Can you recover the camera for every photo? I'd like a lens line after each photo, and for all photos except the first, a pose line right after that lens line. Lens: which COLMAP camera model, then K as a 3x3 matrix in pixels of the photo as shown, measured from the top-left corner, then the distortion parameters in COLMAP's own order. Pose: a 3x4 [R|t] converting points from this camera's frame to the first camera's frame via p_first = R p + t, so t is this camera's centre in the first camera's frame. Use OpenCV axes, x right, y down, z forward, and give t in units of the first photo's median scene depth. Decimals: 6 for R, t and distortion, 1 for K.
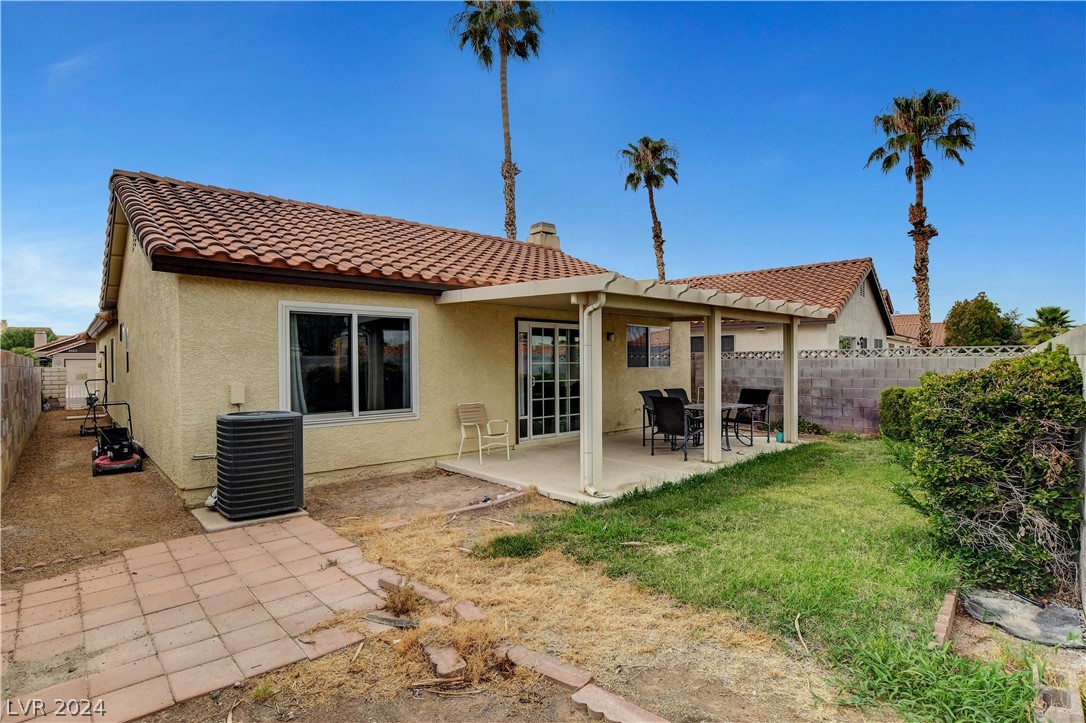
lens RADIAL K [[545.7, 0, 544.5], [0, 545.7, 366.4], [0, 0, 1]] dist [-0.029620, 0.000293]
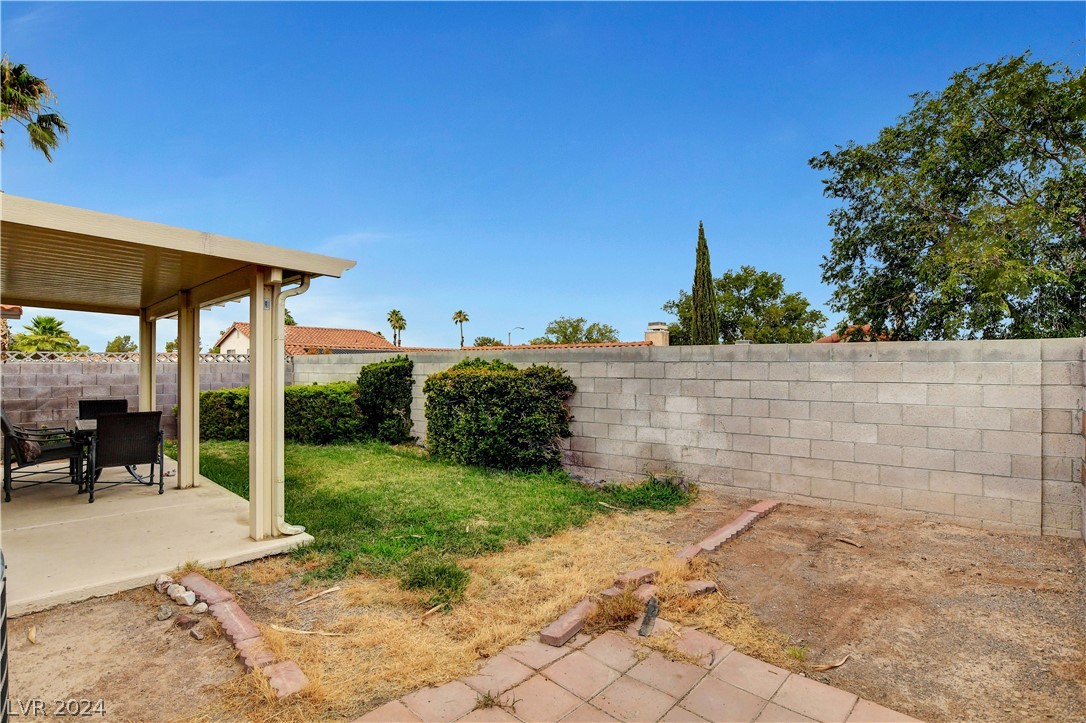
lens RADIAL K [[522.3, 0, 543.5], [0, 522.3, 366.7], [0, 0, 1]] dist [-0.022608, 0.000580]
pose [[-0.070494, 0.008186, 0.997479, -0.329647], [0.008575, 0.999934, -0.007600, 0.003740], [-0.997475, 0.008018, -0.070560, 0.338571]]
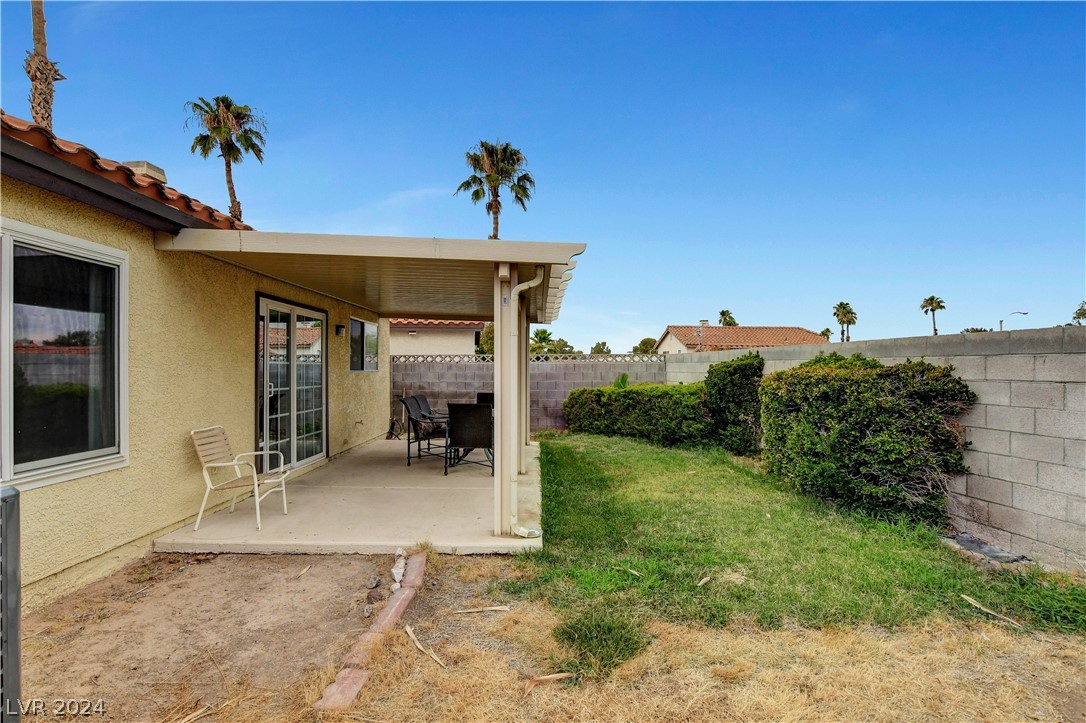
lens RADIAL K [[536.6, 0, 545.5], [0, 536.6, 369.5], [0, 0, 1]] dist [-0.024522, 0.001536]
pose [[0.665596, 0.004234, 0.746300, -0.217031], [0.002626, 0.999964, -0.008015, 0.006564], [-0.746308, 0.007294, 0.665561, 0.237969]]
